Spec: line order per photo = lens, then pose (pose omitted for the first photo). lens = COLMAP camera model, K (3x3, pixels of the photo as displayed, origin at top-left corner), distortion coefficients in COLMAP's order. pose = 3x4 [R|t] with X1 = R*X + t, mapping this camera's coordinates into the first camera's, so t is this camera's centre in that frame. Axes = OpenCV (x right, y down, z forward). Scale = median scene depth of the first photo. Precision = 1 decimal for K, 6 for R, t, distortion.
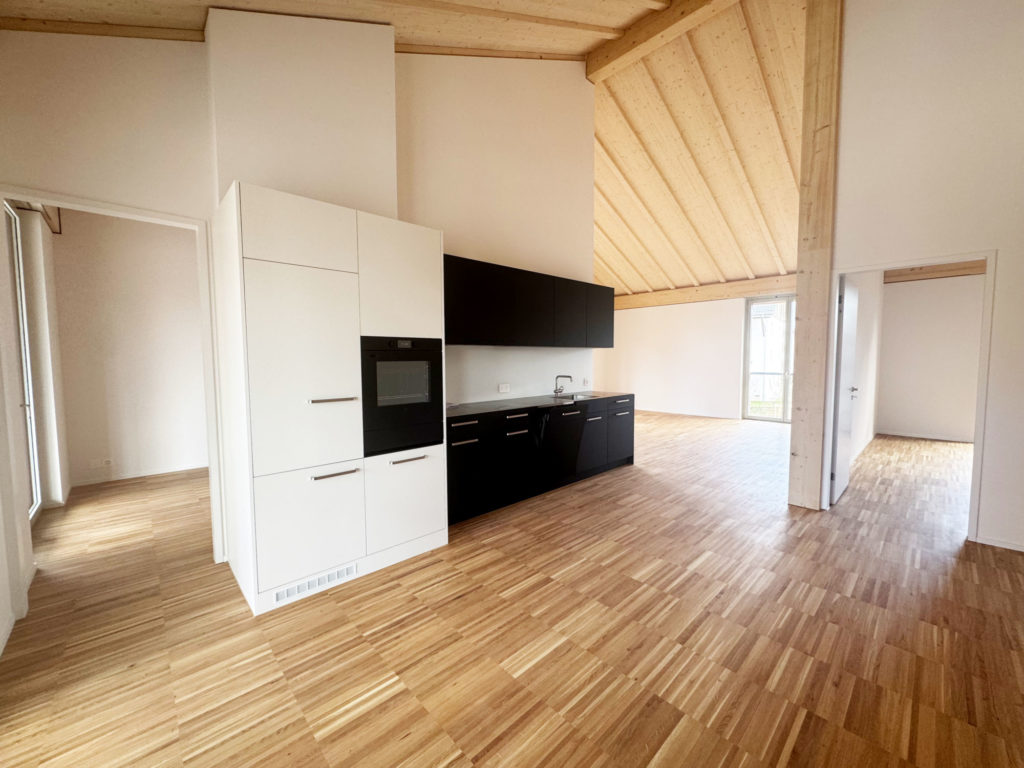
lens RADIAL K [[406.4, 0, 514.0], [0, 406.4, 384.6], [0, 0, 1]] dist [-0.000800, -0.000024]
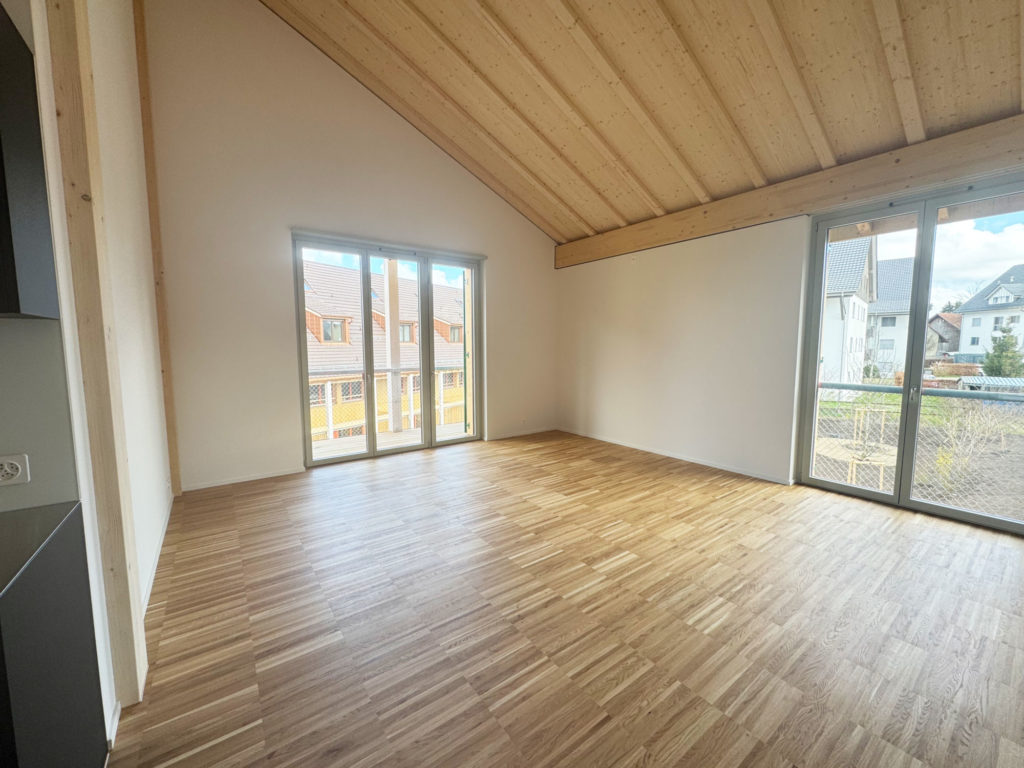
lens RADIAL K [[406.4, 0, 508.5], [0, 406.4, 381.5], [0, 0, 1]] dist [-0.000800, -0.000024]
pose [[0.991484, 0.014439, -0.129426, 0.429941], [-0.011076, 0.999583, 0.026671, -0.058000], [0.129757, -0.025011, 0.991230, 0.731443]]
